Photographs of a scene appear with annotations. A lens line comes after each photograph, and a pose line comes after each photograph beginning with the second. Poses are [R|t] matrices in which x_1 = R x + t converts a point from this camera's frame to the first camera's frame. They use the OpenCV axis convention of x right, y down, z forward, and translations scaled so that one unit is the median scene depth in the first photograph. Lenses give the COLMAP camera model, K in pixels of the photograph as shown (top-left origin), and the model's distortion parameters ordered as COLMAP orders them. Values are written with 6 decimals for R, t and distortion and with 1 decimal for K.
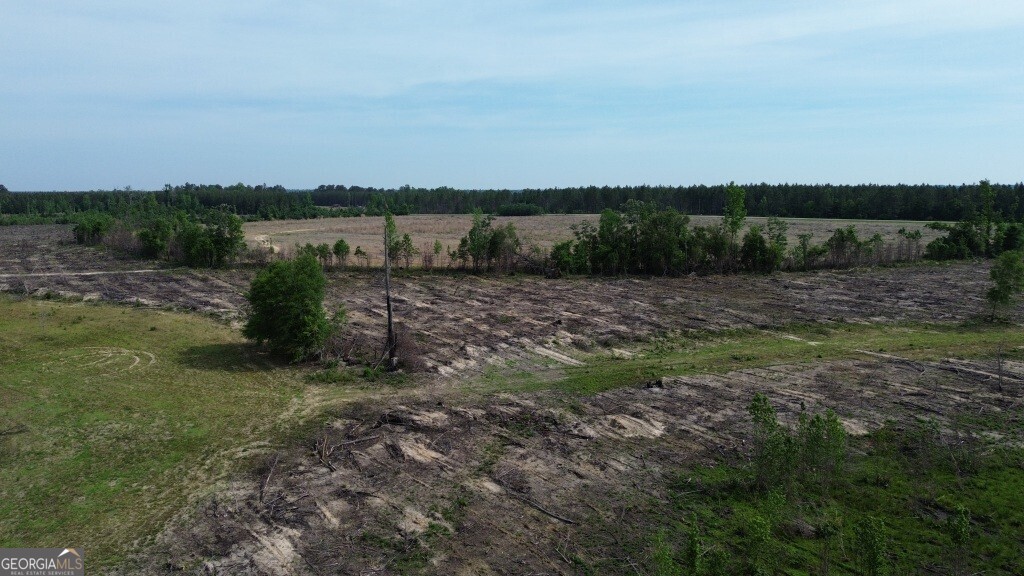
lens RADIAL K [[749.9, 0, 512.0], [0, 749.9, 288.0], [0, 0, 1]] dist [0.114548, -0.151975]
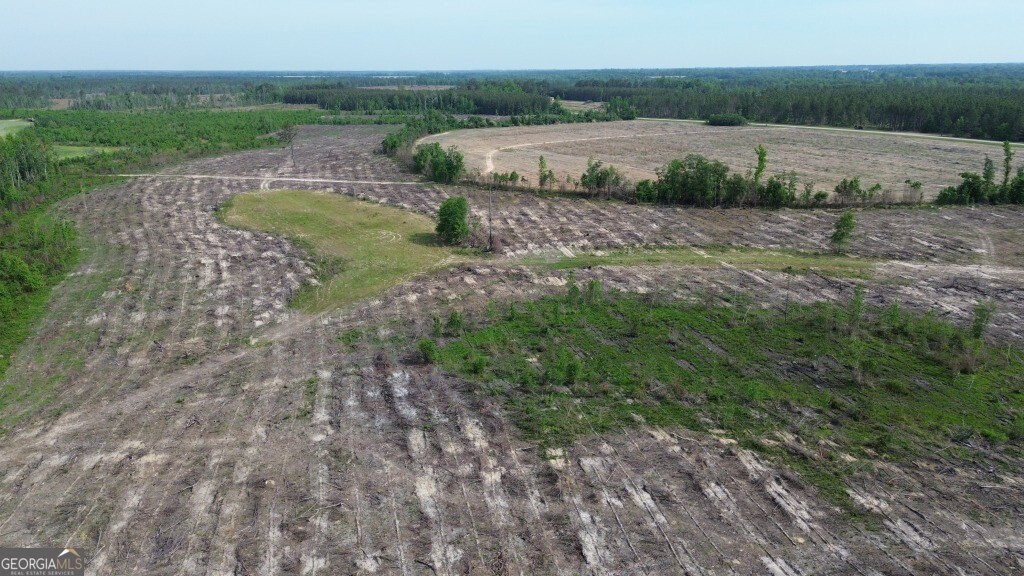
lens RADIAL K [[749.9, 0, 512.0], [0, 749.9, 288.0], [0, 0, 1]] dist [0.114548, -0.151975]
pose [[0.933293, 0.104720, -0.343508, 0.440774], [-0.048634, 0.984583, 0.168019, -0.105881], [0.355807, -0.140105, 0.923998, -0.691832]]
